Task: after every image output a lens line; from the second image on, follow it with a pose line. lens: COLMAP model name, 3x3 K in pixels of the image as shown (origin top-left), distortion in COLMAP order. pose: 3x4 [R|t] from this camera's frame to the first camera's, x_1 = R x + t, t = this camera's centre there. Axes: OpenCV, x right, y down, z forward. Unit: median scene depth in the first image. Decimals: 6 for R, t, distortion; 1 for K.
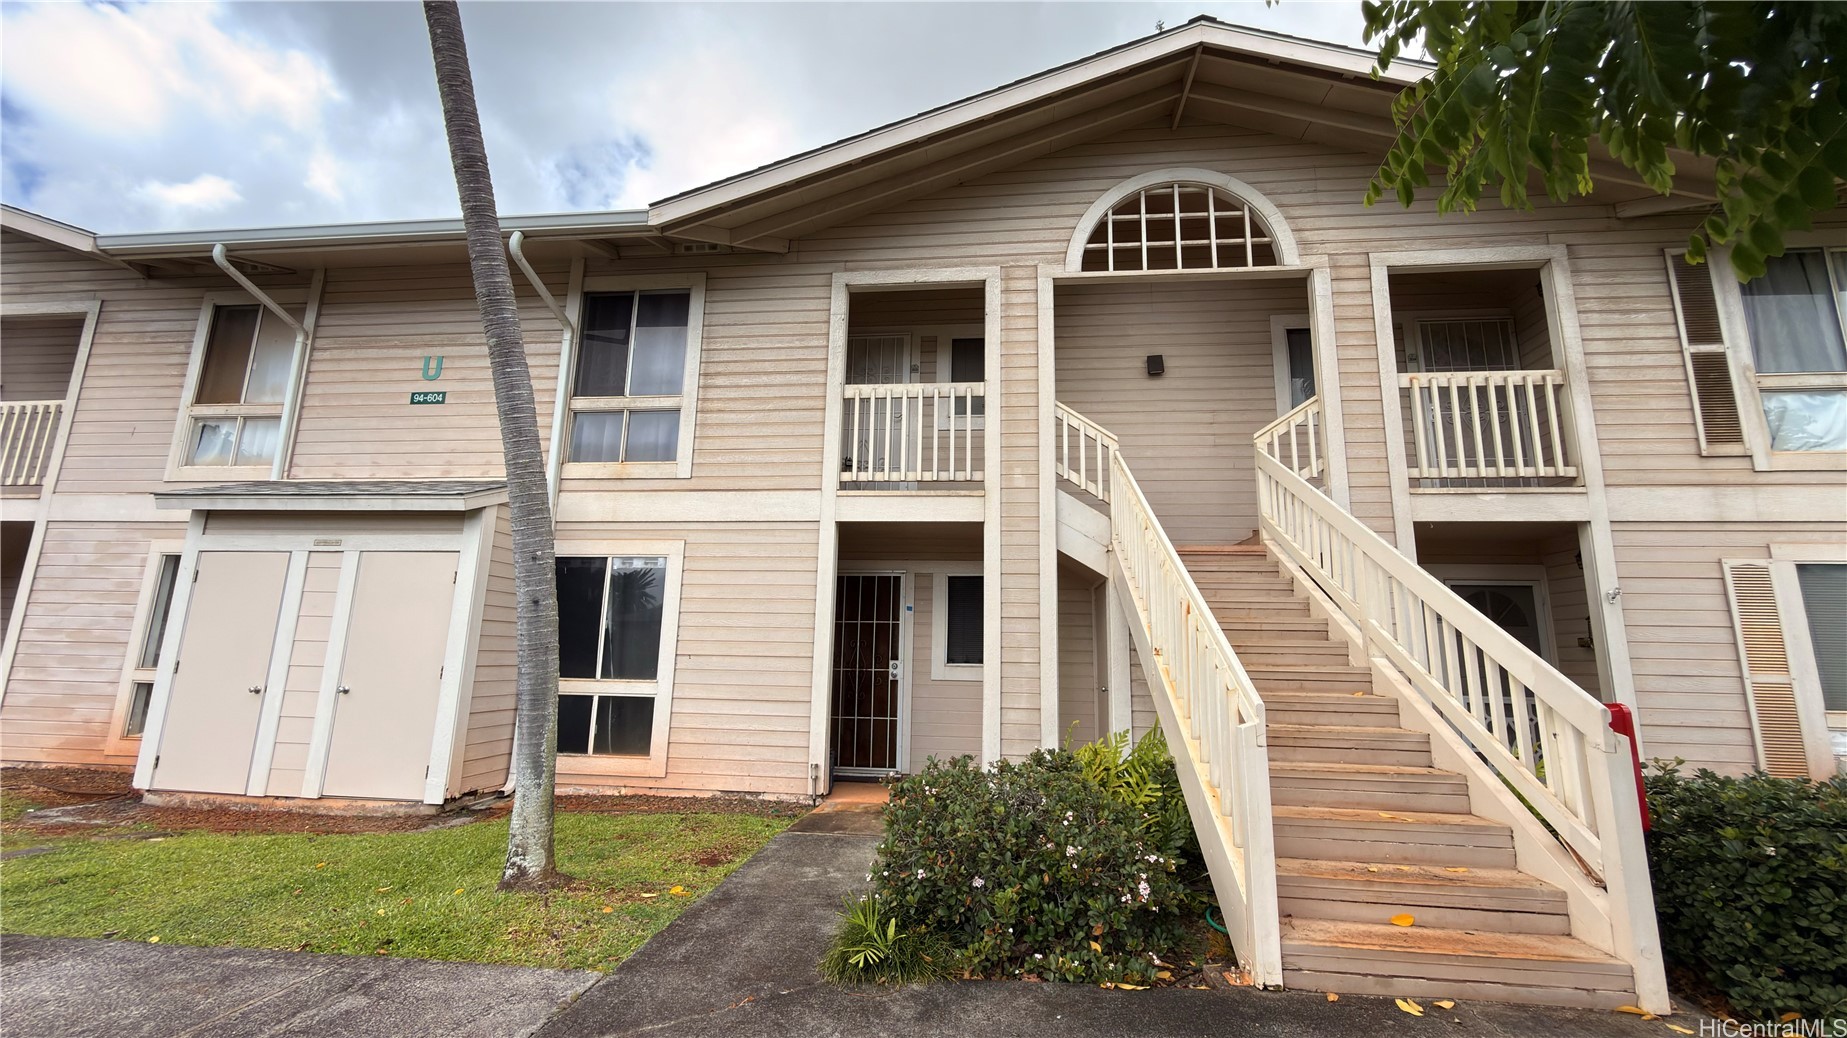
lens RADIAL K [[746.3, 0, 923.5], [0, 746.3, 519.0], [0, 0, 1]] dist [0.000032, 0.014771]
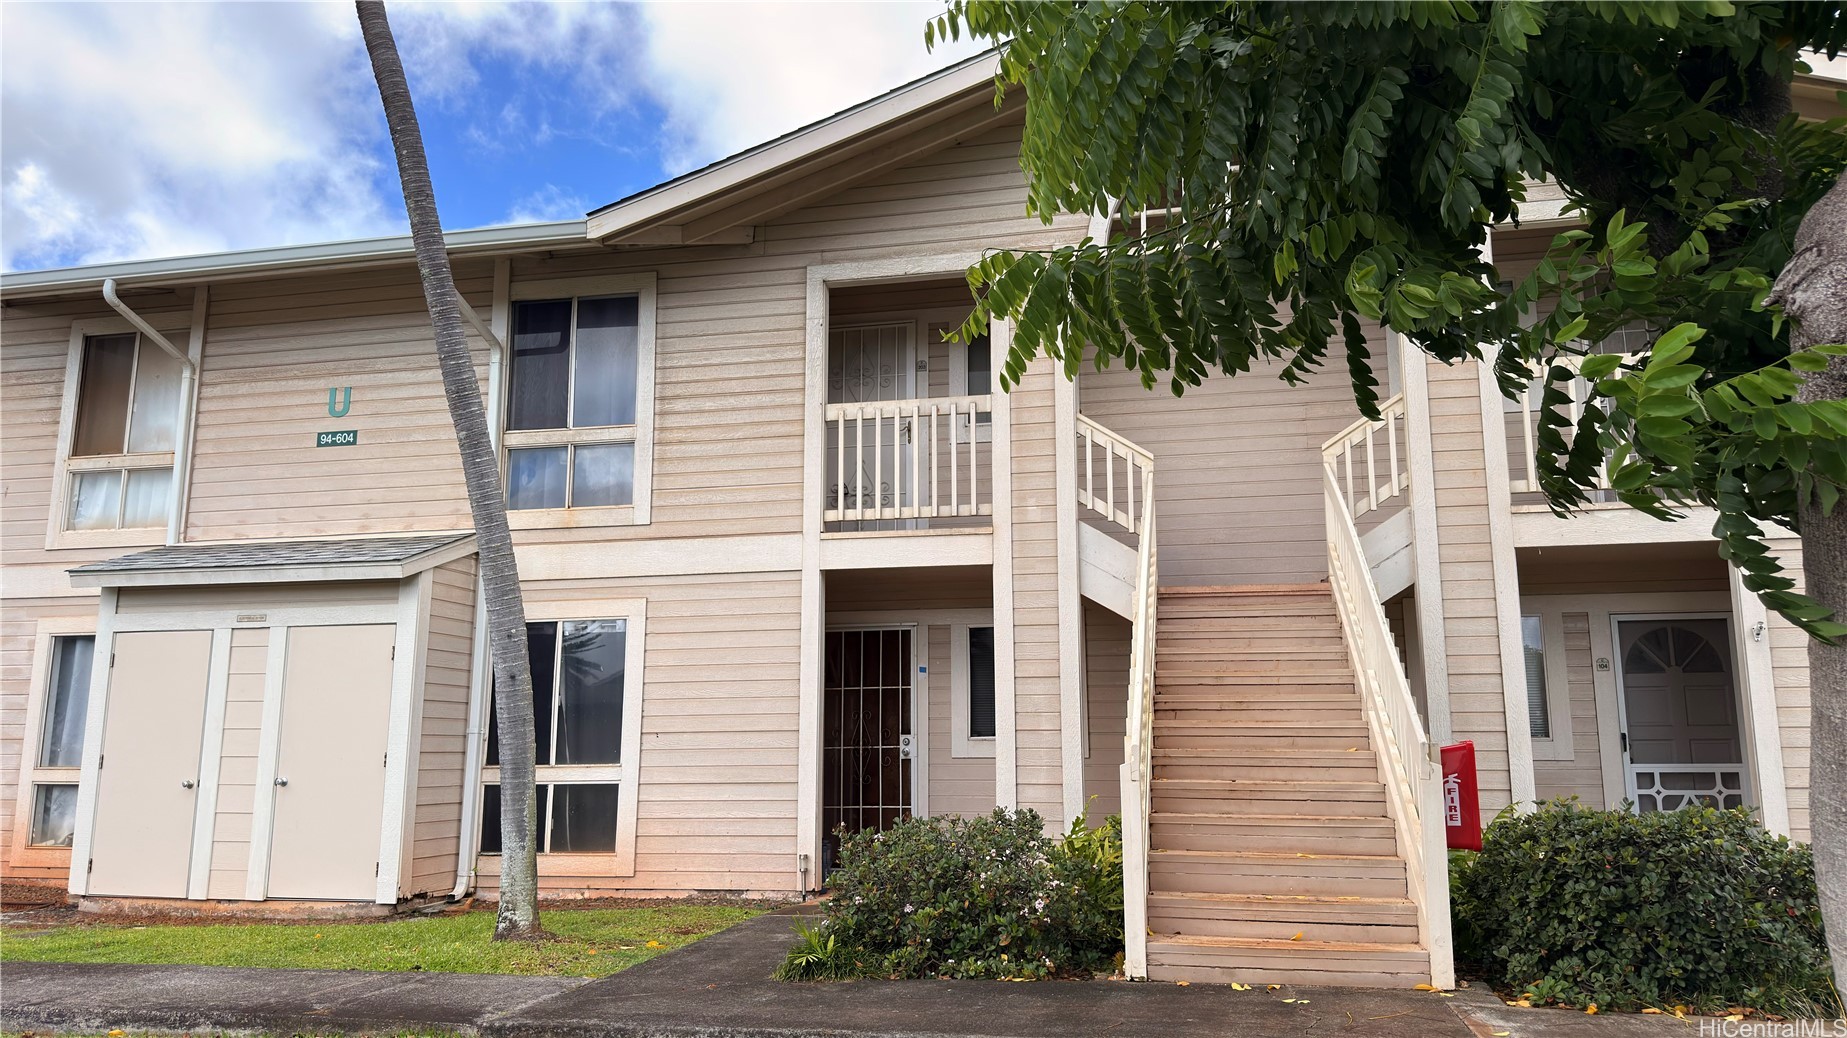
lens RADIAL K [[1316.2, 0, 923.5], [0, 1316.2, 519.0], [0, 0, 1]] dist [0.139294, -0.161357]
pose [[0.994256, -0.041130, -0.098813, 0.149060], [0.041774, 0.999117, 0.004458, -0.056168], [0.098542, -0.008560, 0.995096, -0.476228]]
